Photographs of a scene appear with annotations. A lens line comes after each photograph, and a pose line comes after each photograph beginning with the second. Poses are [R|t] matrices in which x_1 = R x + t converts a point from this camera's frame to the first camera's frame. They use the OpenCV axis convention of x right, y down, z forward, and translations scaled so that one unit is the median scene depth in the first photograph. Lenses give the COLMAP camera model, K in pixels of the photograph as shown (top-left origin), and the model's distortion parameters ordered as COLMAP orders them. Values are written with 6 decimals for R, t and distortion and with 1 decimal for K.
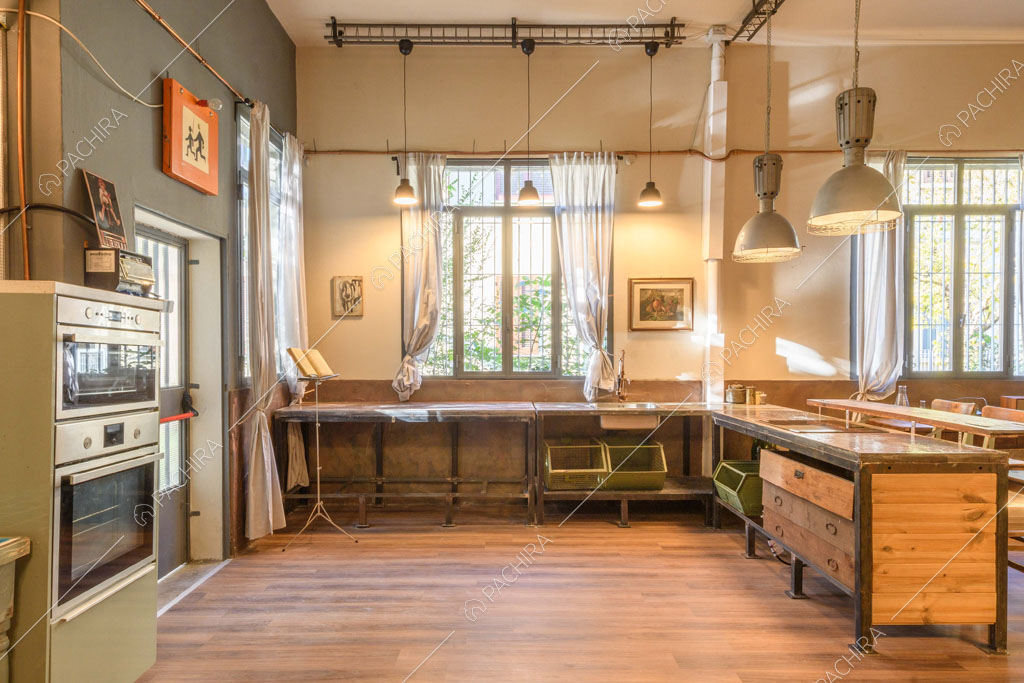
lens RADIAL K [[634.7, 0, 526.6], [0, 634.7, 358.5], [0, 0, 1]] dist [0.014405, -0.002977]
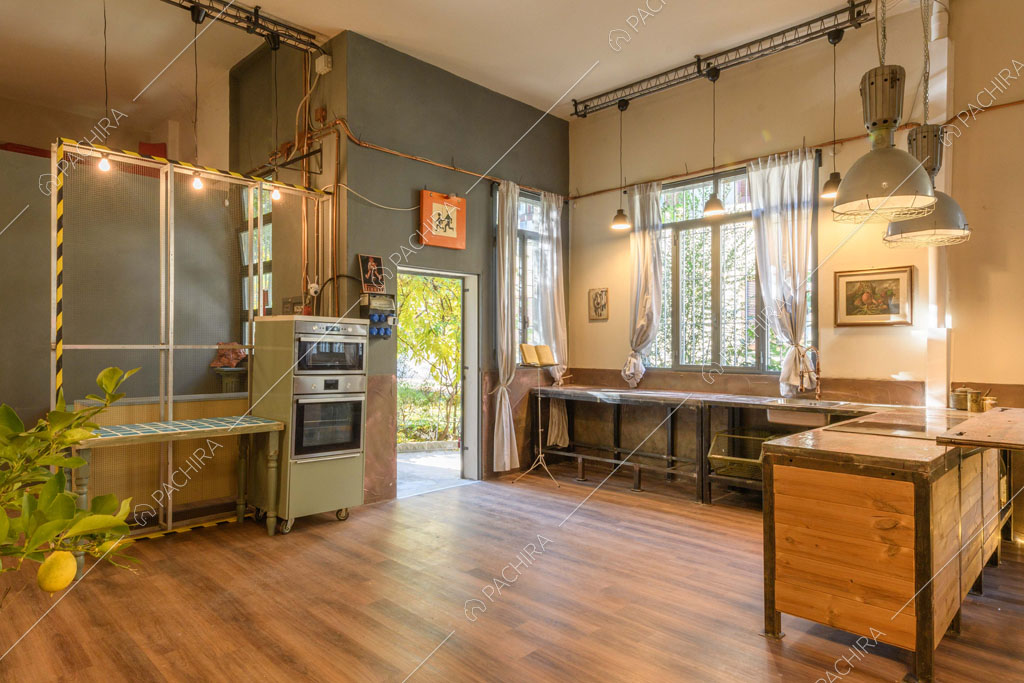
lens RADIAL K [[634.7, 0, 518.8], [0, 634.7, 339.3], [0, 0, 1]] dist [0.014405, -0.002977]
pose [[0.703121, -0.005522, -0.711049, 0.552263], [-0.012654, 0.999714, -0.020276, 0.001753], [0.710958, 0.023254, 0.702850, -0.017935]]
